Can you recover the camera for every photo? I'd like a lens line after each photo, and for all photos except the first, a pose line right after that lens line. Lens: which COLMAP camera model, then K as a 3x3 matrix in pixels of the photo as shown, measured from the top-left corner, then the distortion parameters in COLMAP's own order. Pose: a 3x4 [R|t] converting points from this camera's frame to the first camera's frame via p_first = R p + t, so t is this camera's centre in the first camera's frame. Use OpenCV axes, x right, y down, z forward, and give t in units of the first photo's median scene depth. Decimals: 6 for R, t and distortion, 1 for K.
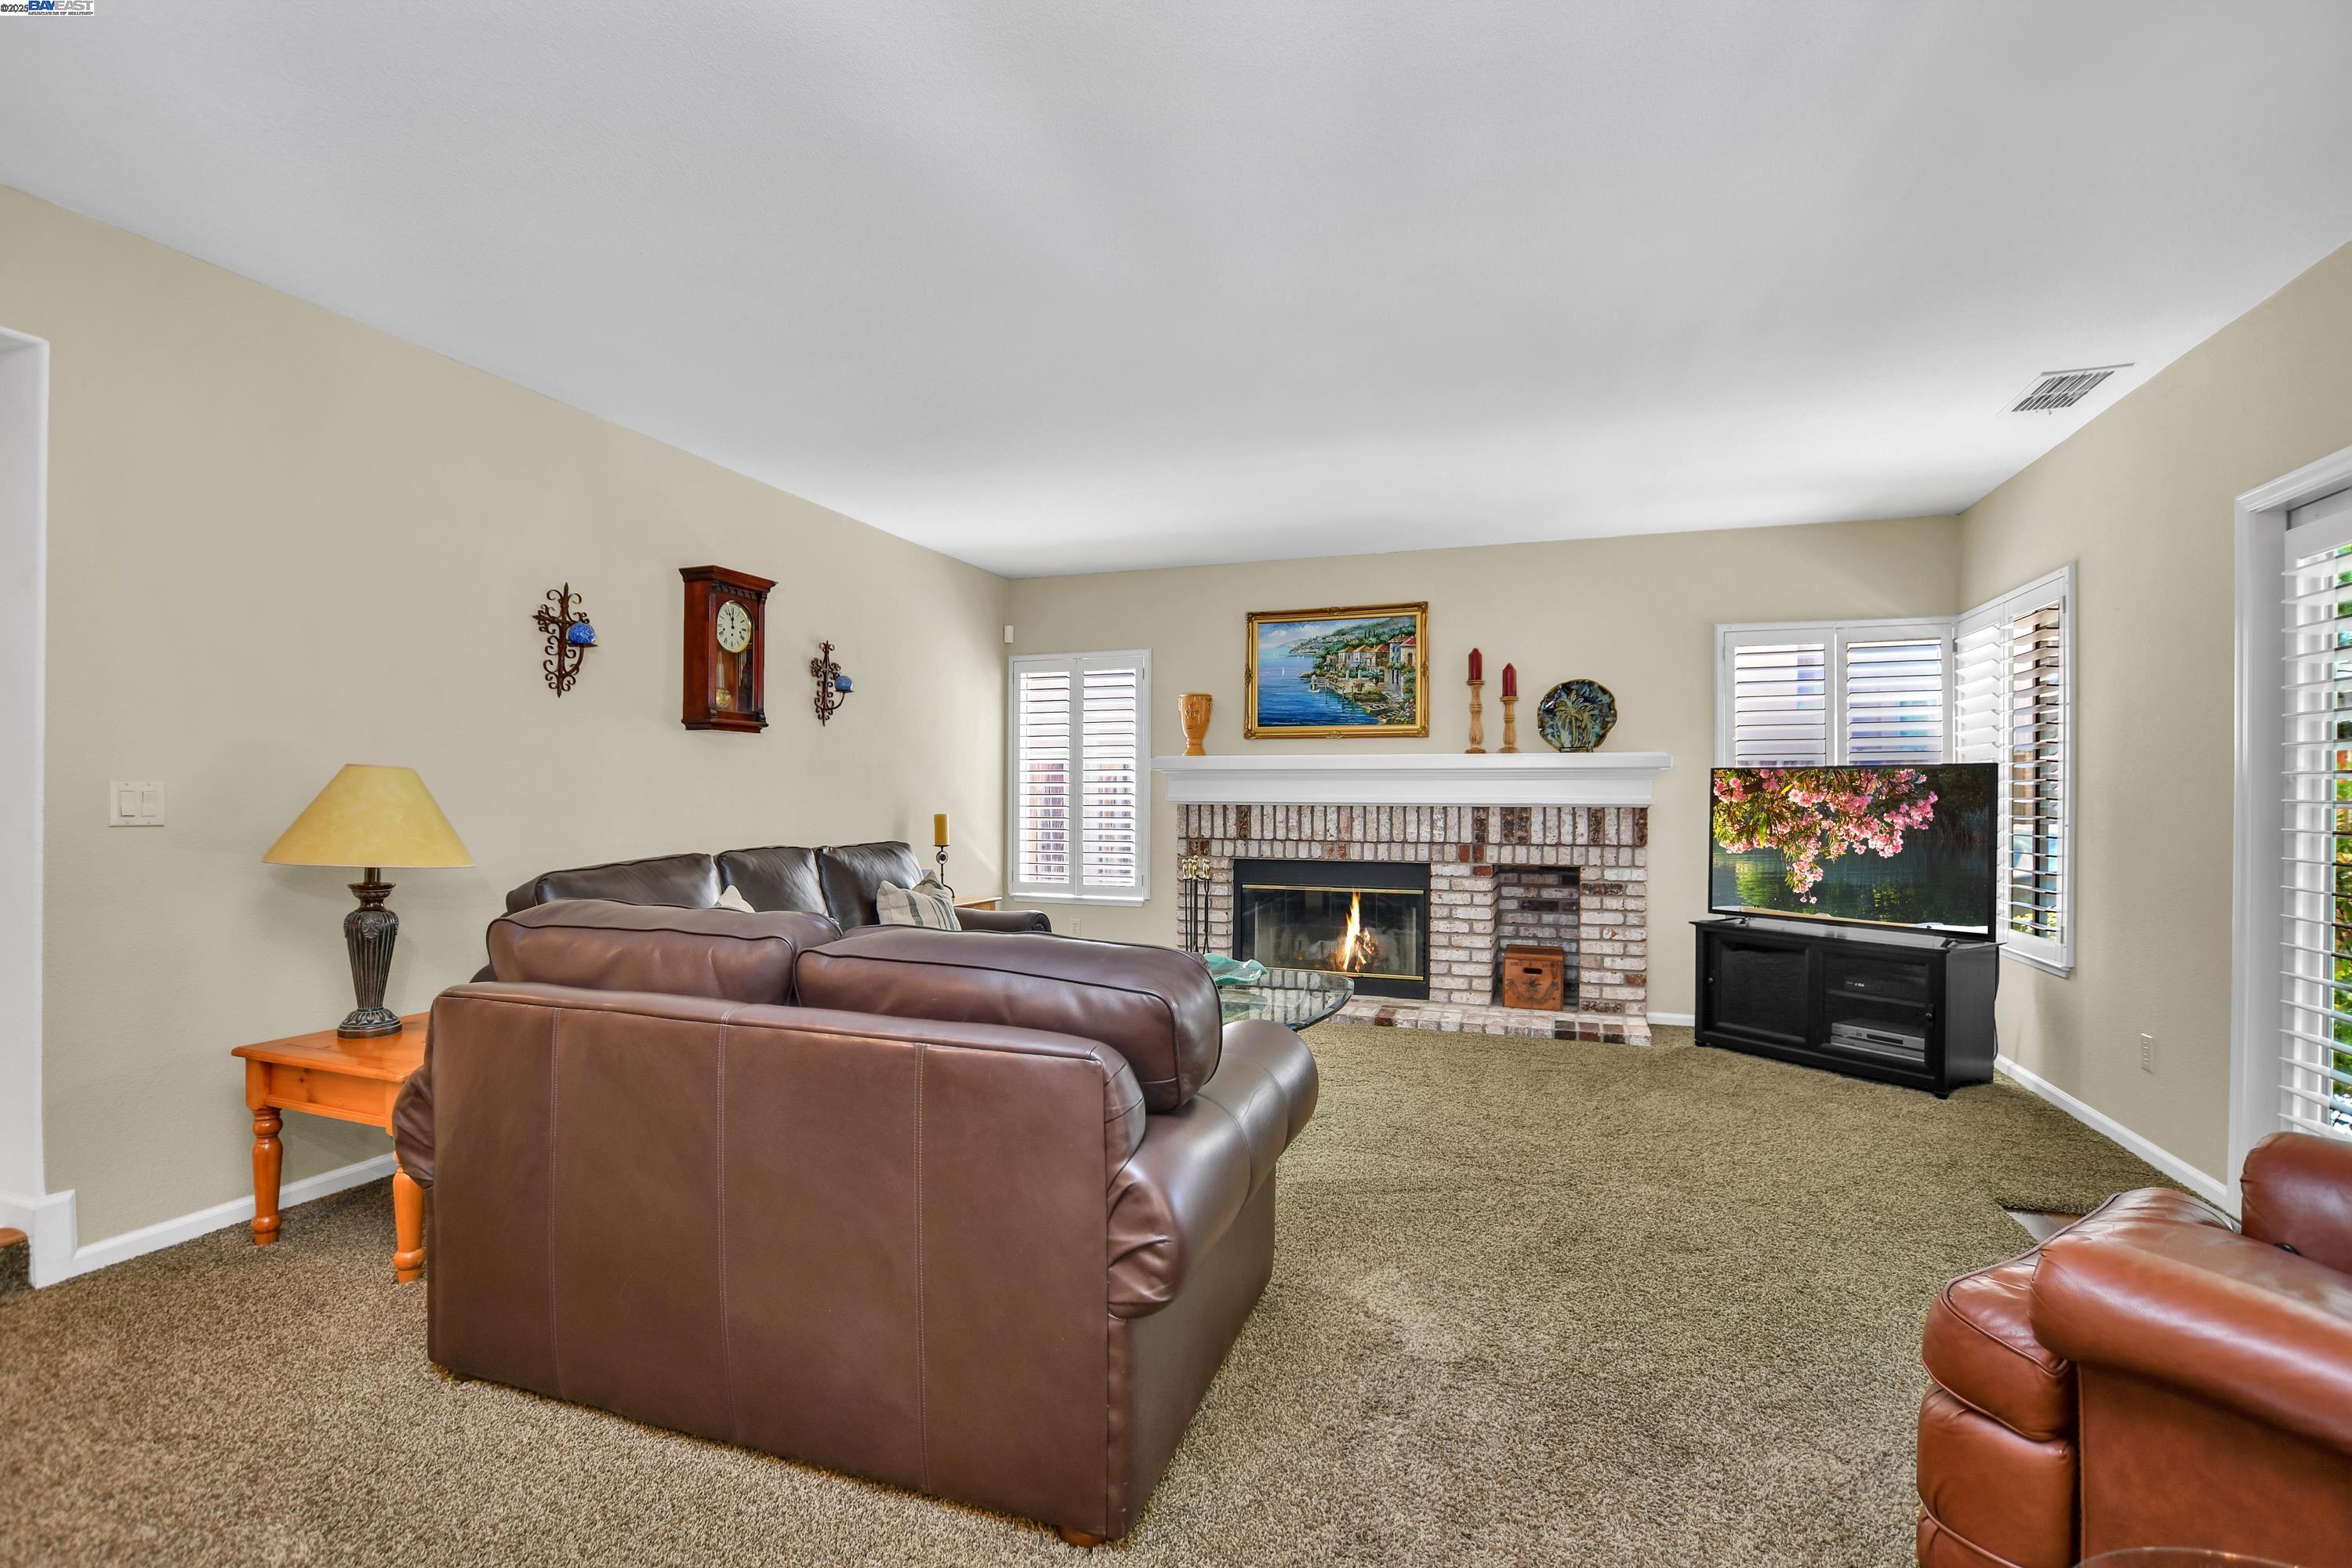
lens RADIAL K [[1065.0, 0, 1175.0], [0, 1065.0, 784.6], [0, 0, 1]] dist [-0.035853, 0.005160]
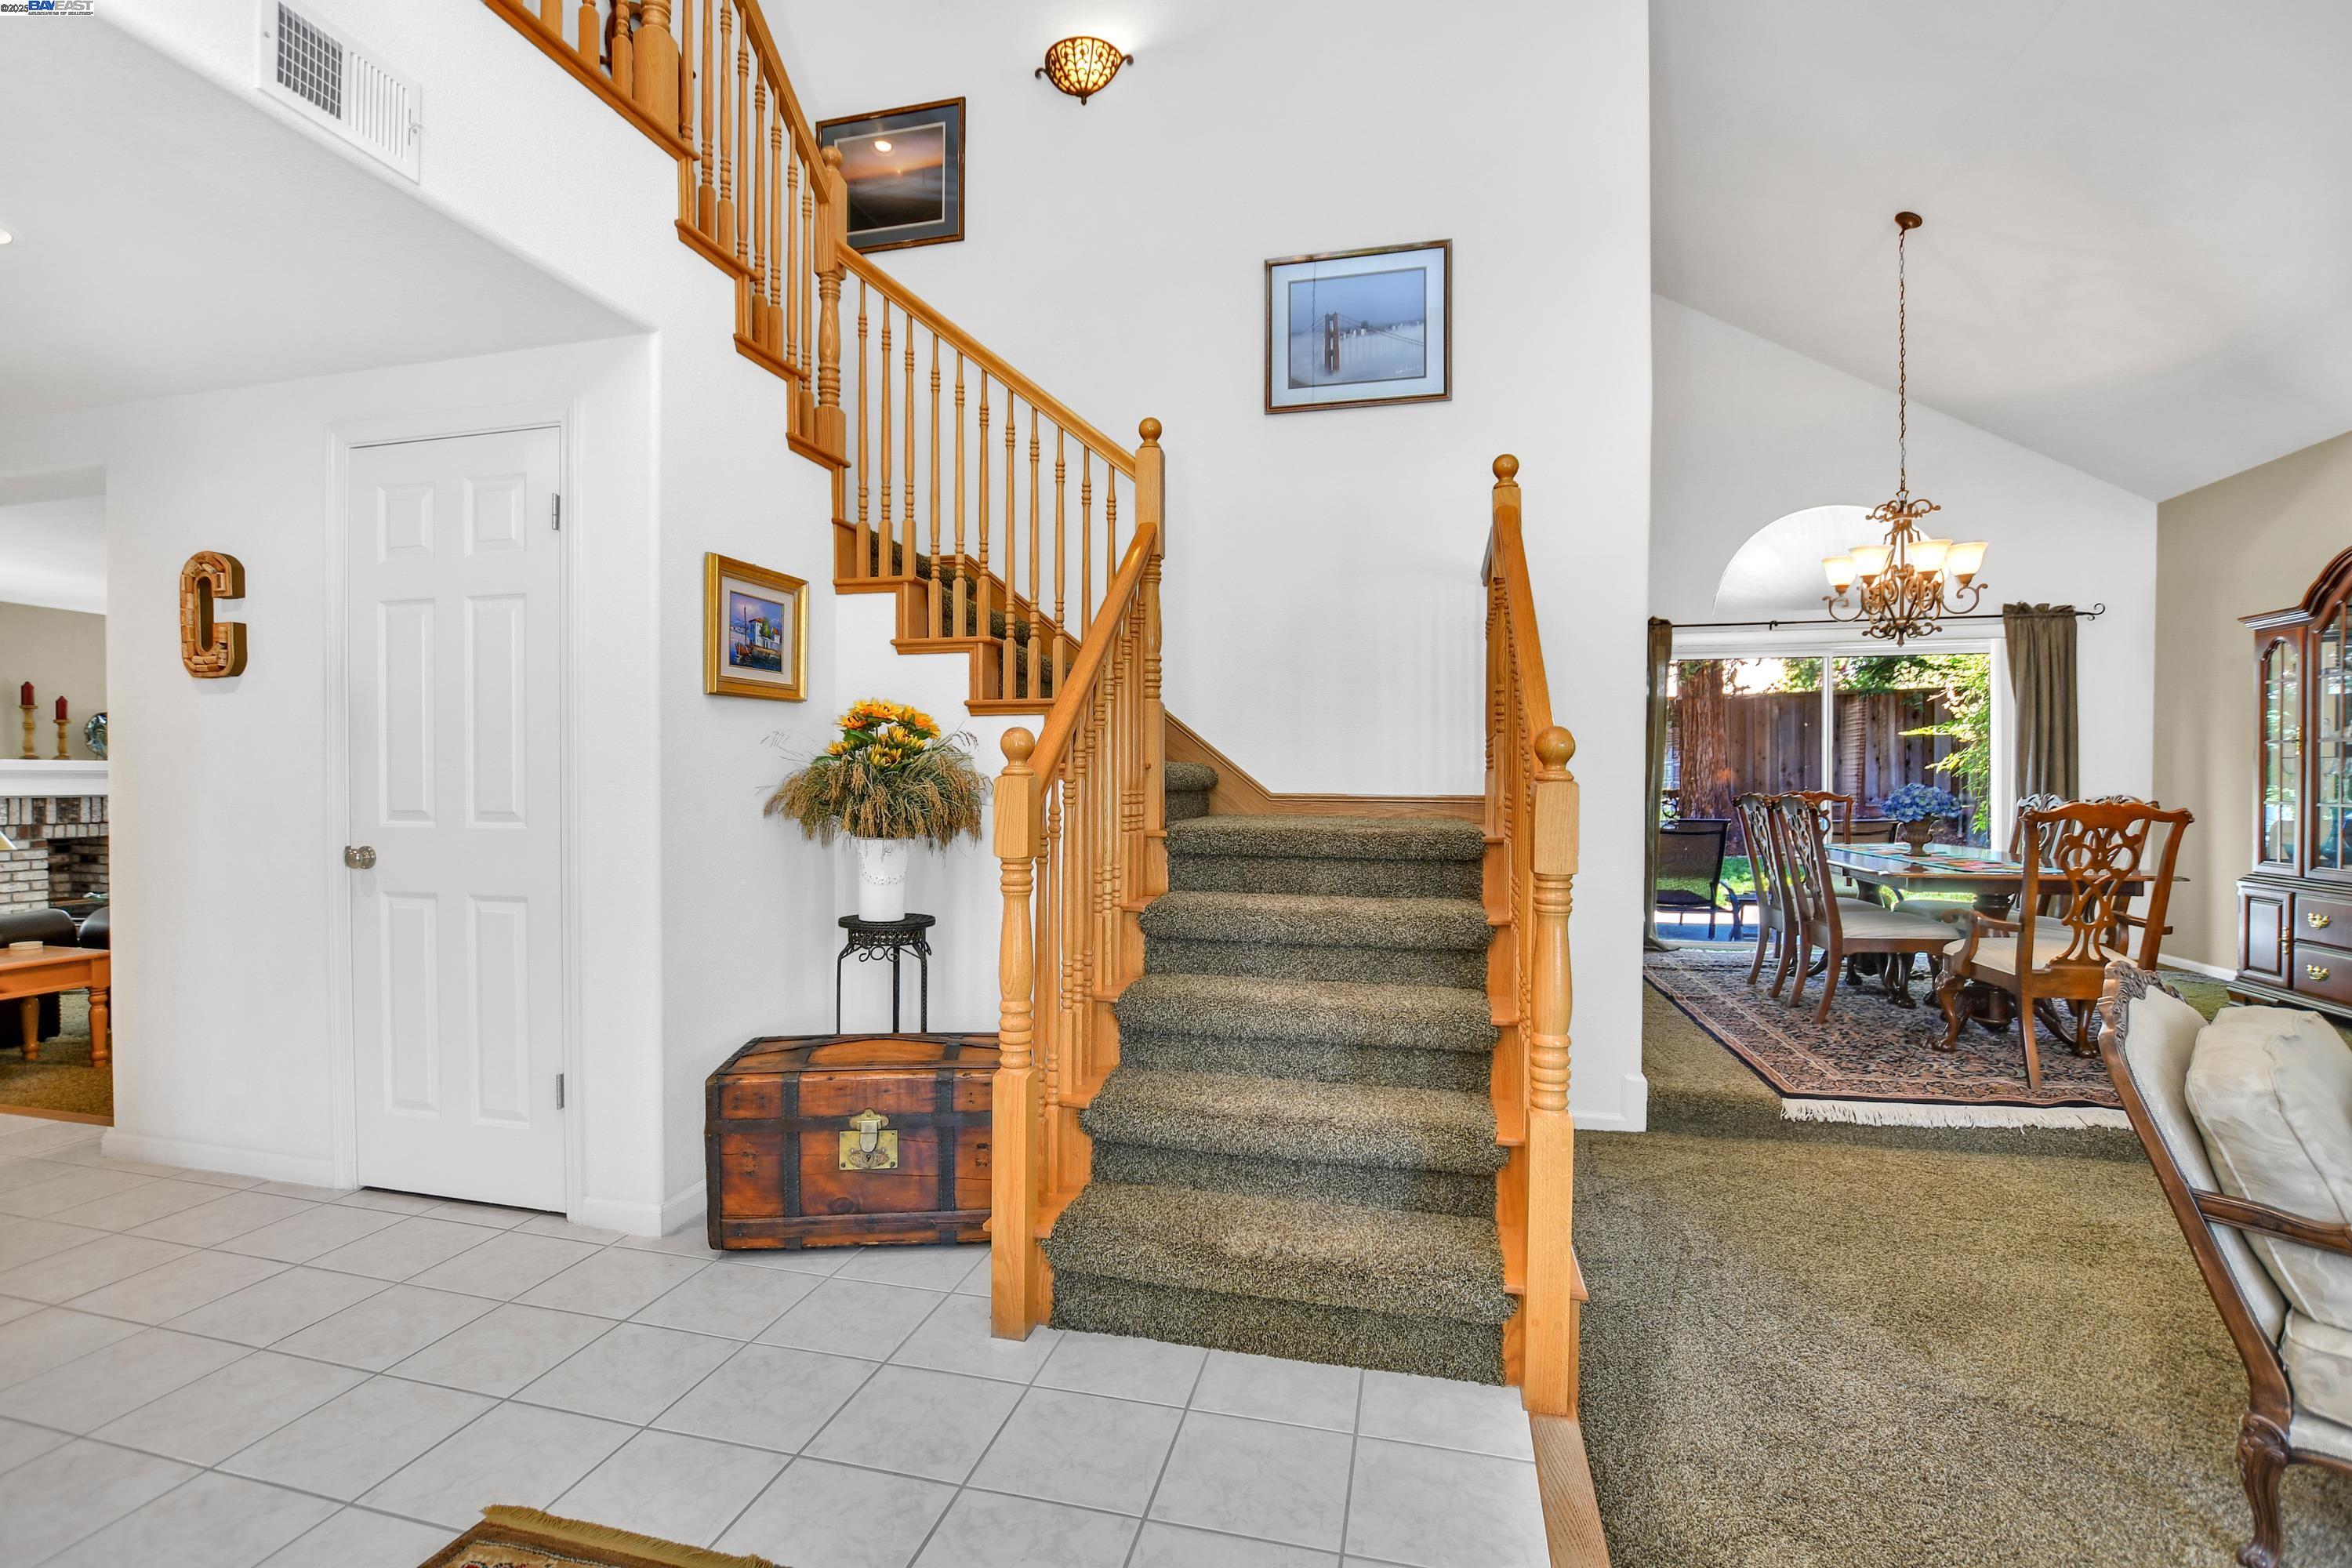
lens RADIAL K [[1065.0, 0, 1168.6], [0, 1065.0, 802.8], [0, 0, 1]] dist [-0.035853, 0.005160]
pose [[-0.102183, -0.018799, 0.994588, -1.190609], [-0.000514, 0.999822, 0.018845, 0.001522], [-0.994765, 0.001415, -0.102175, -0.324967]]
